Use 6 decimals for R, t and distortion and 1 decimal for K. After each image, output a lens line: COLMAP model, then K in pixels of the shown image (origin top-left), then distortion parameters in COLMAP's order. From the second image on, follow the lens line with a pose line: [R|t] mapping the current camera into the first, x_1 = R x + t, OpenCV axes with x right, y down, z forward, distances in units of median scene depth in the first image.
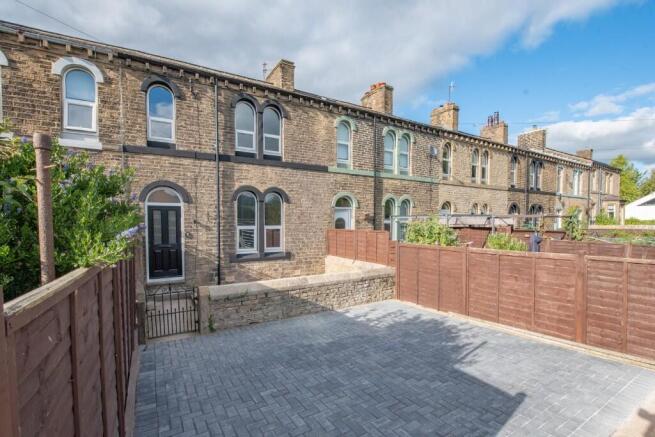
lens RADIAL K [[301.7, 0, 328.9], [0, 301.7, 231.7], [0, 0, 1]] dist [-0.000540, -0.005520]
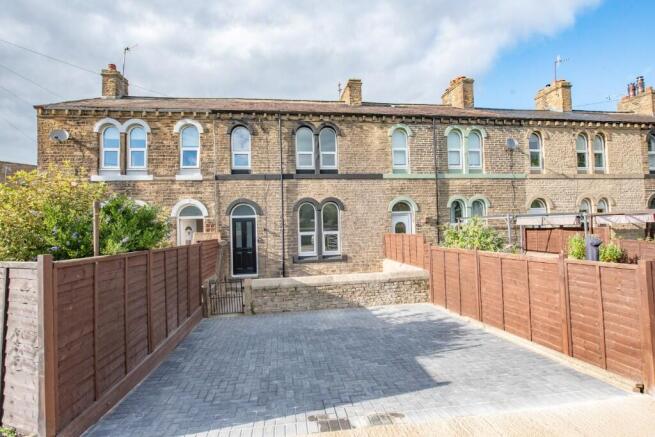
lens RADIAL K [[317.7, 0, 327.5], [0, 317.7, 218.5], [0, 0, 1]] dist [-0.000317, -0.000074]
pose [[0.920465, -0.035881, -0.389173, 0.294075], [0.014772, 0.998259, -0.057100, 0.000089], [0.390545, 0.046810, 0.919393, -0.104844]]
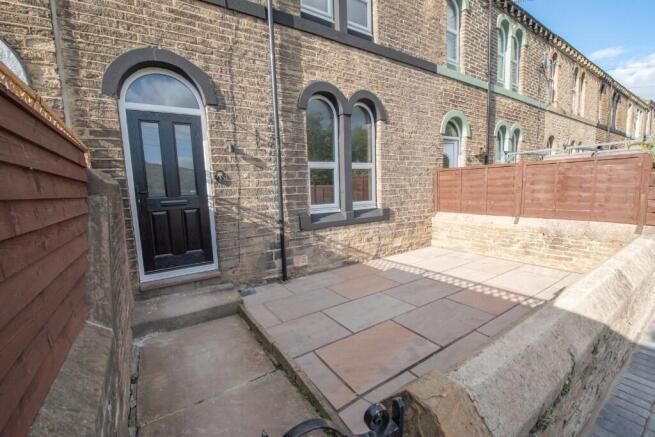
lens RADIAL K [[276.5, 0, 327.5], [0, 276.5, 218.5], [0, 0, 1]] dist [-0.016180, -0.000232]
pose [[0.998539, -0.036834, 0.039528, -0.303384], [0.033377, 0.995839, 0.084803, 0.042421], [-0.042487, -0.083360, 0.995613, 0.529977]]
